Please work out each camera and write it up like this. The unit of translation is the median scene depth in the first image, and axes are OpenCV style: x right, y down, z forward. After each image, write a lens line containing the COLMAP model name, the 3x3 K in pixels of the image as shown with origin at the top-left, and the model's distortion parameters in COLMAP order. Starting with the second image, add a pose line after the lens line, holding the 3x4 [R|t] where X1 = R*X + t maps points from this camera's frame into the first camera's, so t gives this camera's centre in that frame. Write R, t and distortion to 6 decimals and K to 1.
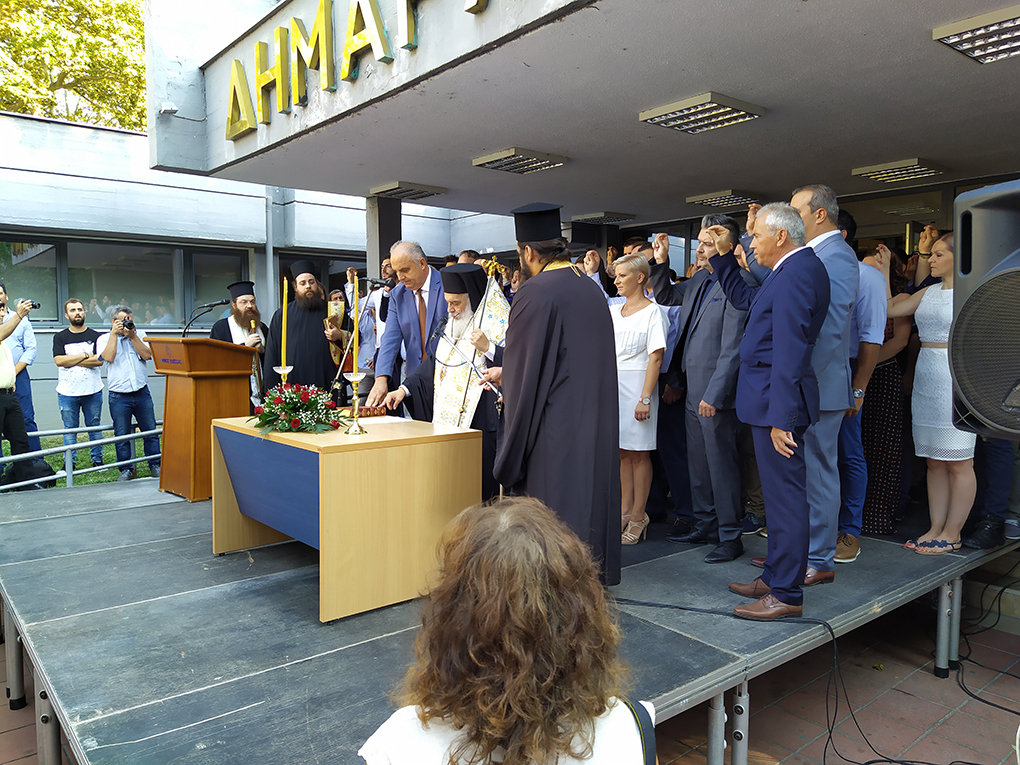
lens RADIAL K [[767.4, 0, 510.0], [0, 767.4, 382.5], [0, 0, 1]] dist [0.076142, -0.103021]
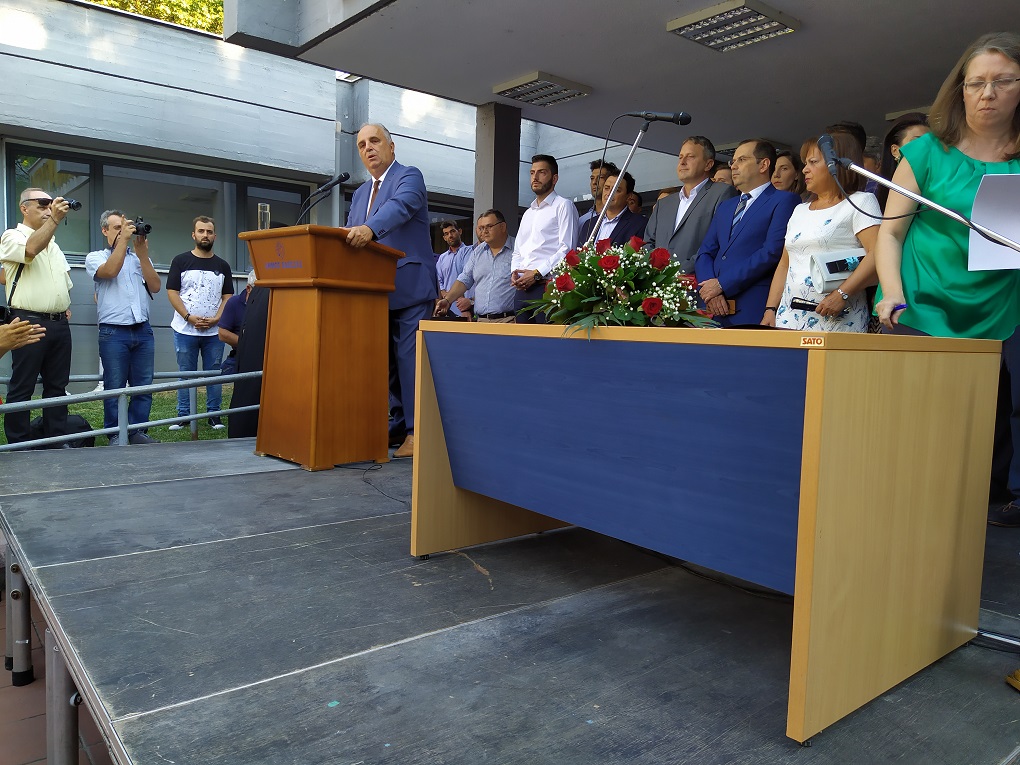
lens RADIAL K [[759.5, 0, 510.0], [0, 759.5, 382.5], [0, 0, 1]] dist [0.077486, -0.093205]
pose [[0.999517, 0.030838, -0.003874, -0.308324], [-0.030785, 0.999440, 0.013127, 0.081635], [0.004277, -0.013001, 0.999906, 0.430632]]
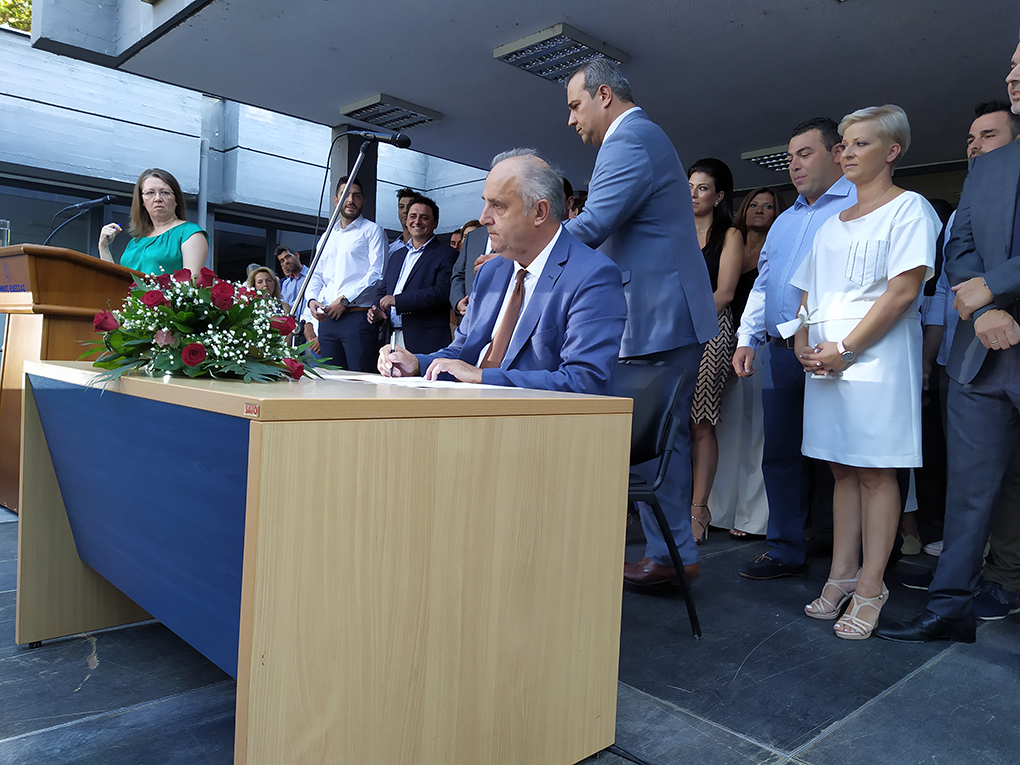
lens RADIAL K [[759.5, 0, 510.0], [0, 759.5, 382.5], [0, 0, 1]] dist [0.077486, -0.093205]
pose [[0.996157, 0.044381, 0.075504, -0.120950], [-0.042595, 0.998777, -0.025107, 0.058654], [-0.076526, 0.021794, 0.996829, 0.495346]]
